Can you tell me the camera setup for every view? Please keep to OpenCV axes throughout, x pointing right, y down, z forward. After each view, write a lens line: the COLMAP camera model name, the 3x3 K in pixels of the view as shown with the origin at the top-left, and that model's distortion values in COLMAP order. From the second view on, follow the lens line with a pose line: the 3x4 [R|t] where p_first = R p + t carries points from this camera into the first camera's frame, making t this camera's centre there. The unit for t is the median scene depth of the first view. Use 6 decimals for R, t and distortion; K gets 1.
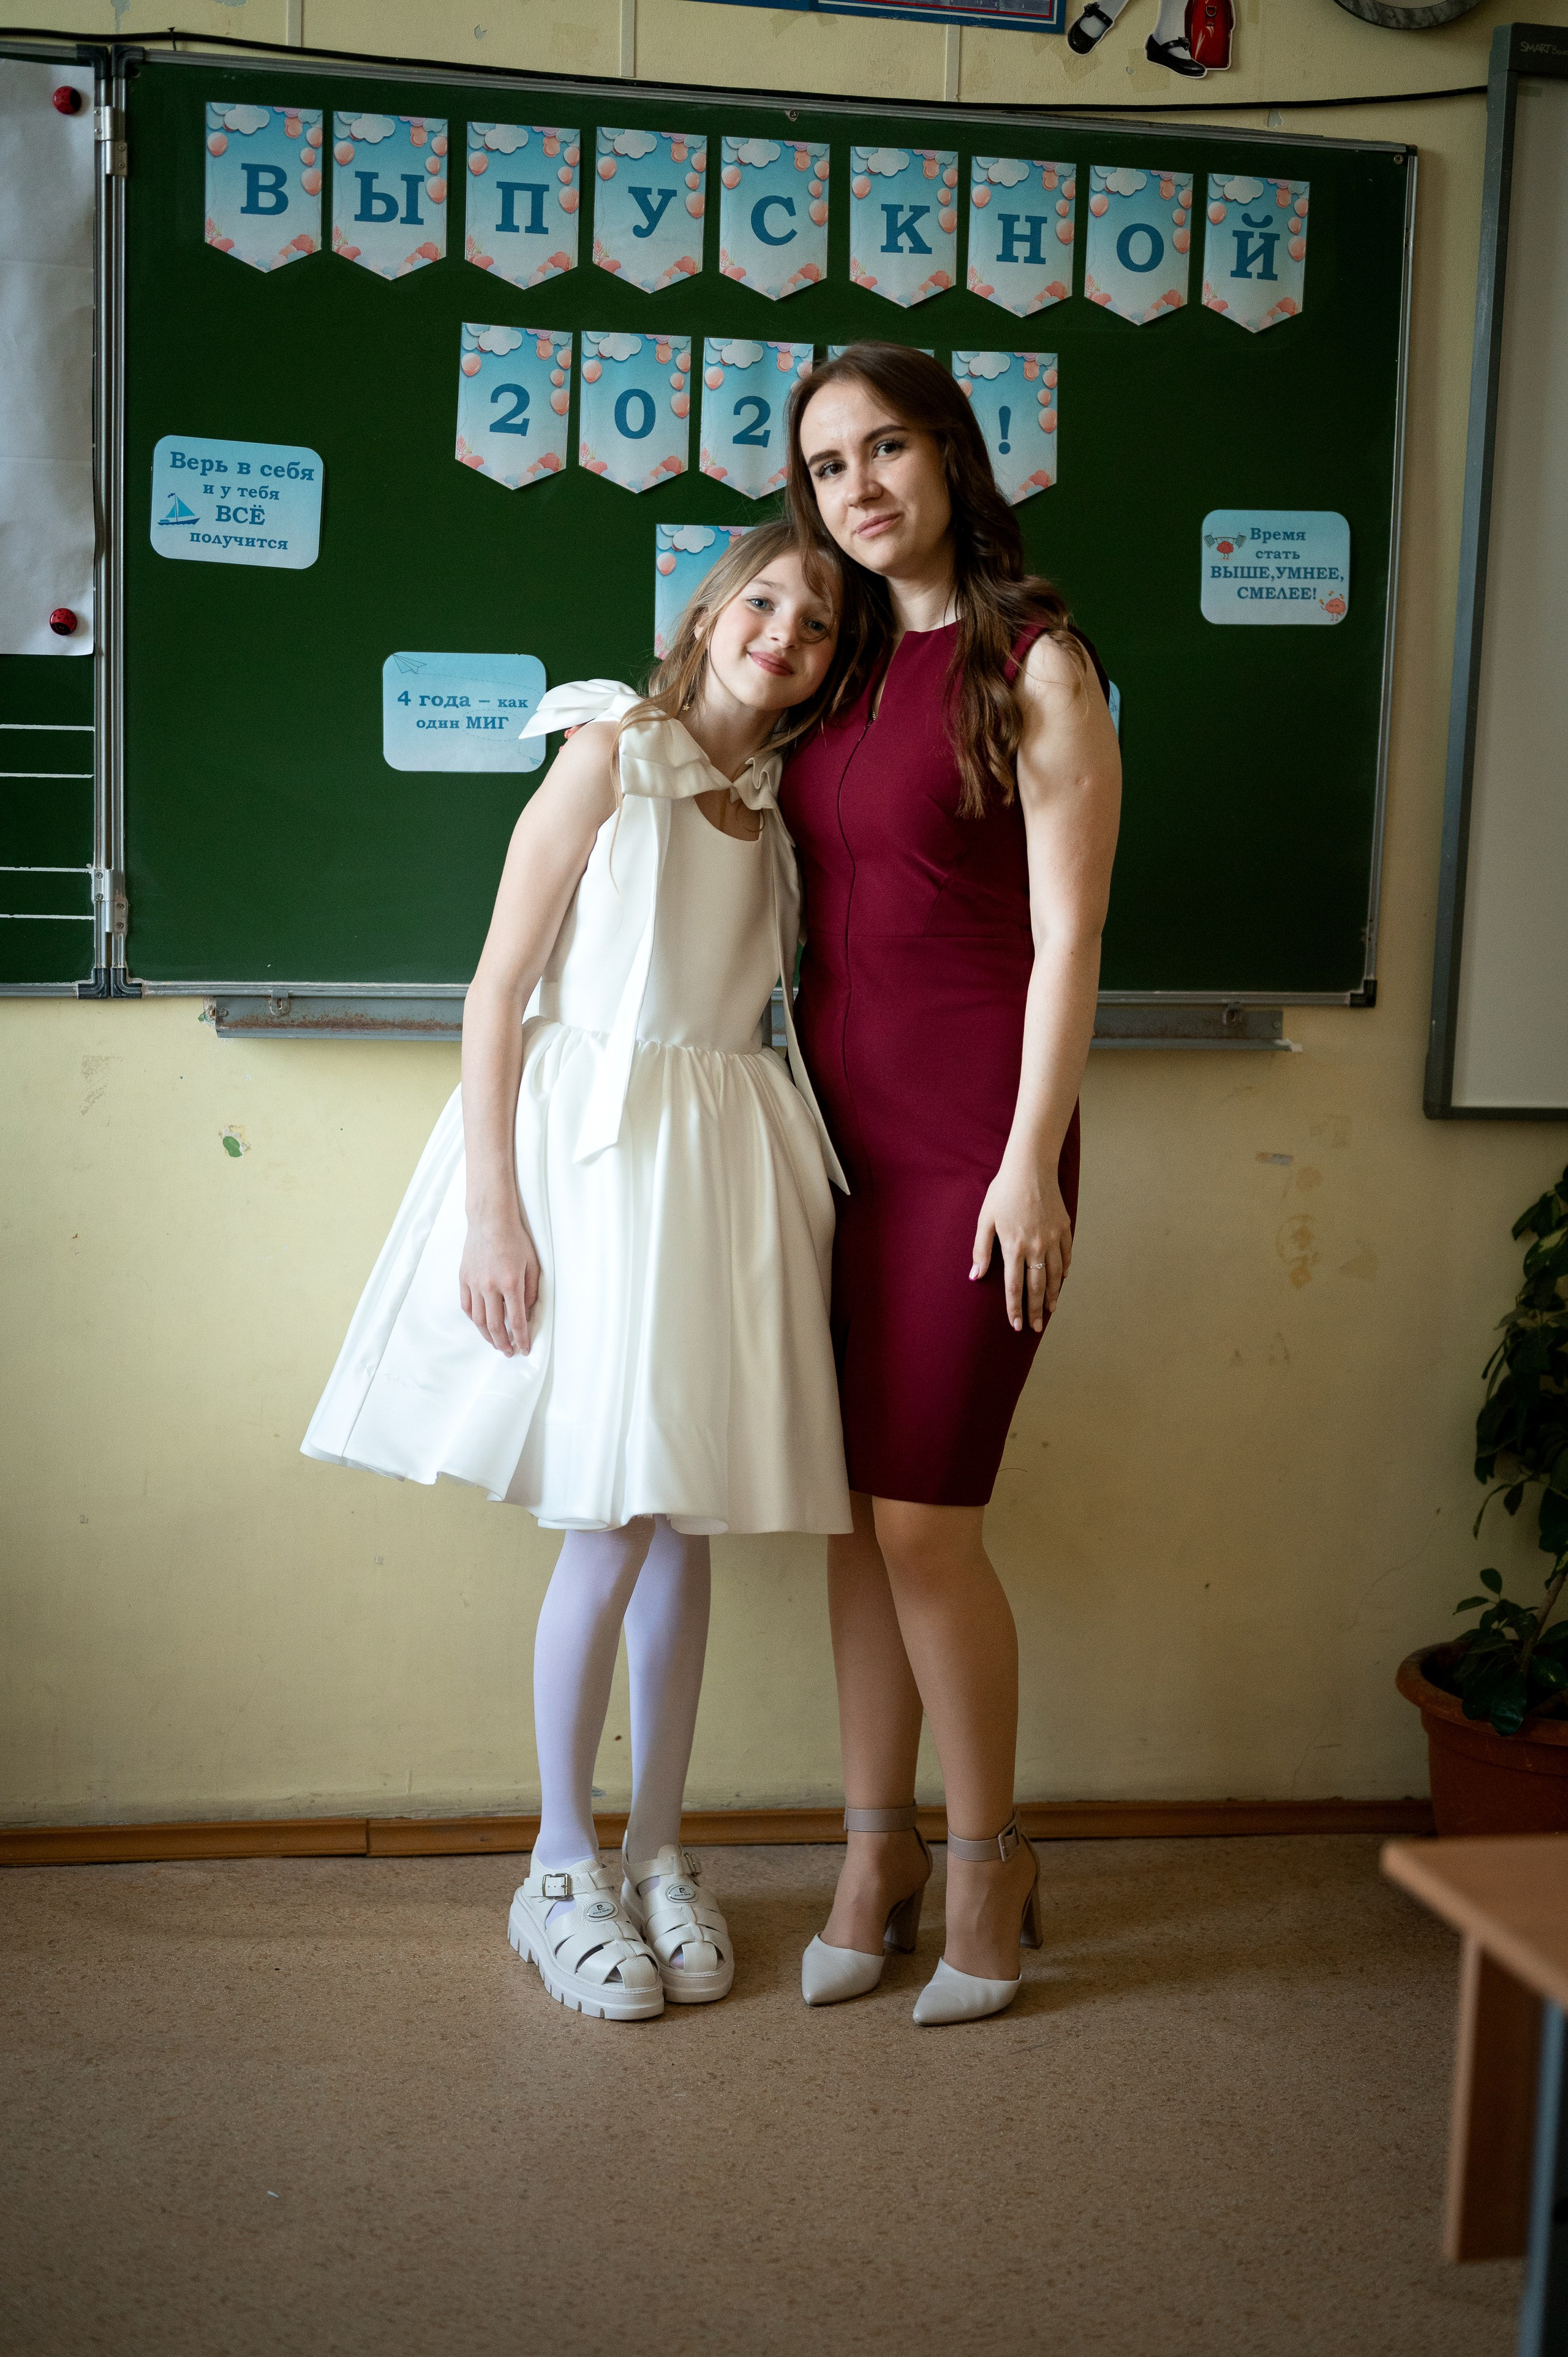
lens RADIAL K [[3460.5, 0, 813.9], [0, 3460.5, 1180.3], [0, 0, 1]] dist [0.001550, 0.000000]
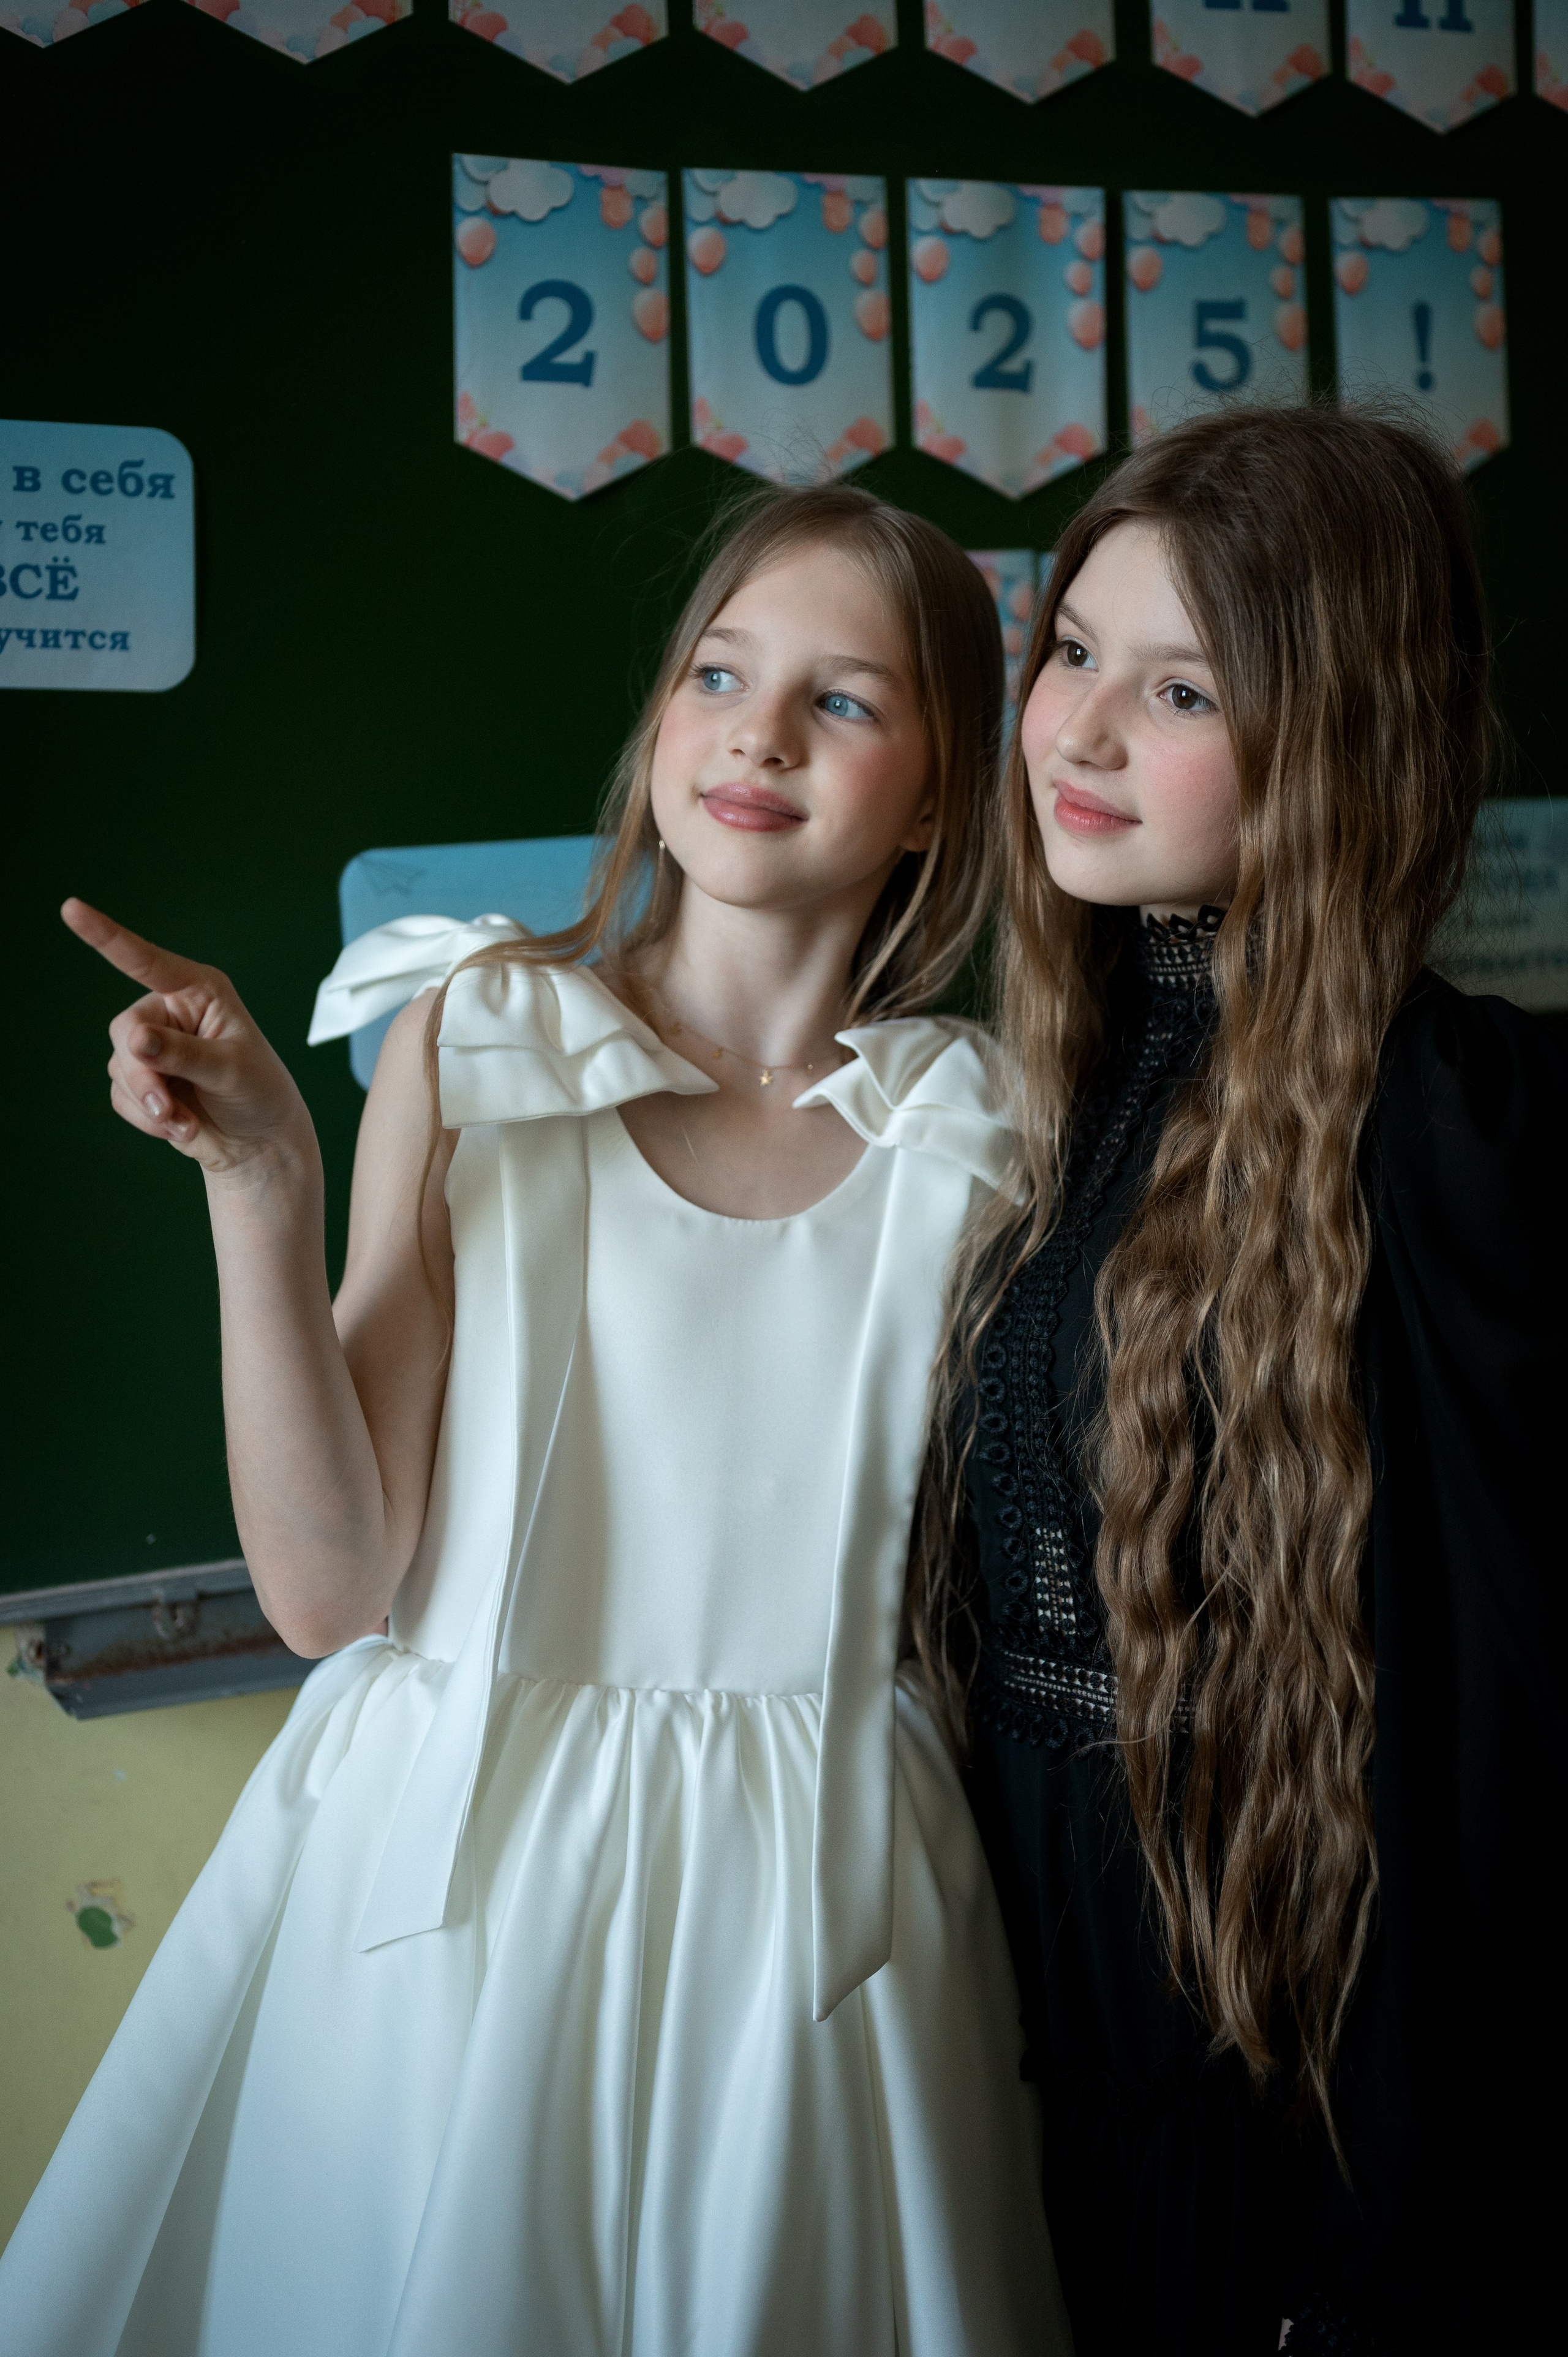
lens RADIAL K [[3460.5, 0, 801.7], [0, 3460.5, 1169.6], [0, 0, 1]] dist [0.001550, 0.000000]
pose [[0.969993, -0.096063, 0.223350, -0.173079], [0.102980, 0.994492, -0.019504, -0.094094], [-0.220246, 0.041919, 0.974543, 0.527368]]
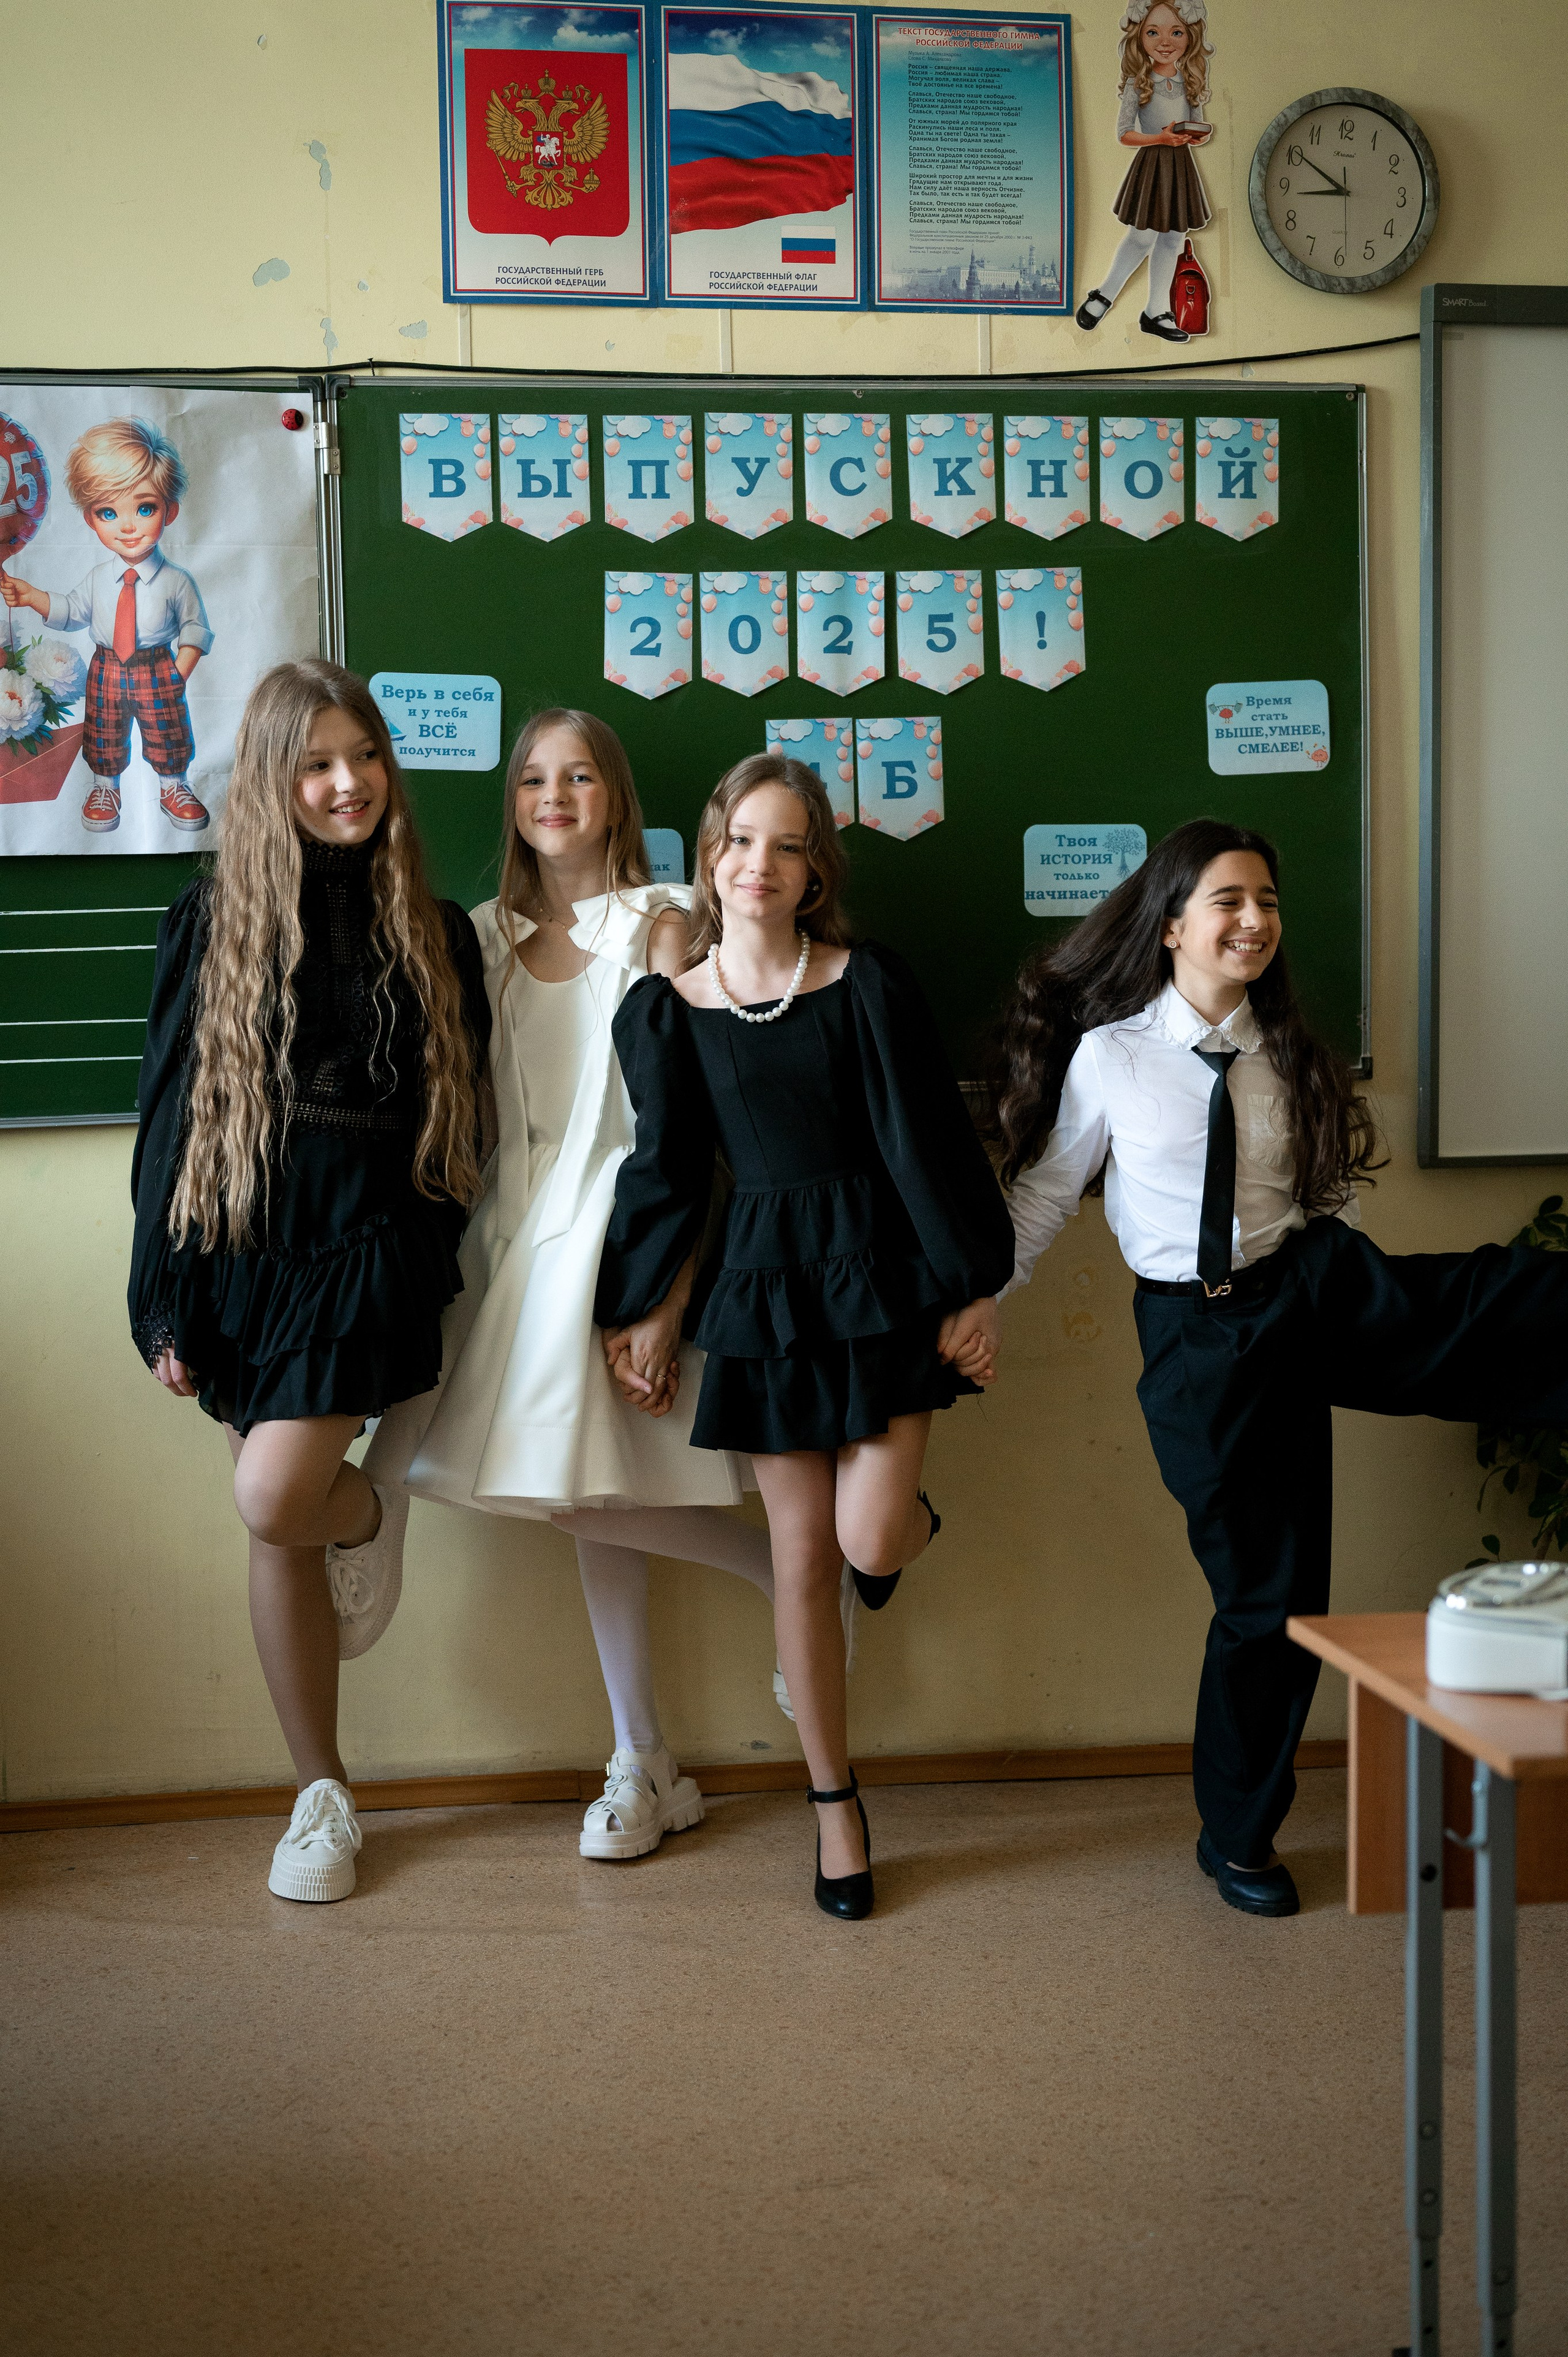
lens RADIAL K [[3460.5, 0, 813.5], [0, 3460.5, 1172.0], [0, 0, 1]] dist [0.001550, 0.000000]
pose [[0.997482, -0.046602, -0.053460, 0.031770], [0.043921, 0.997769, -0.050281, 0.038603], [0.055684, 0.047806, 0.997303, -0.247874]]
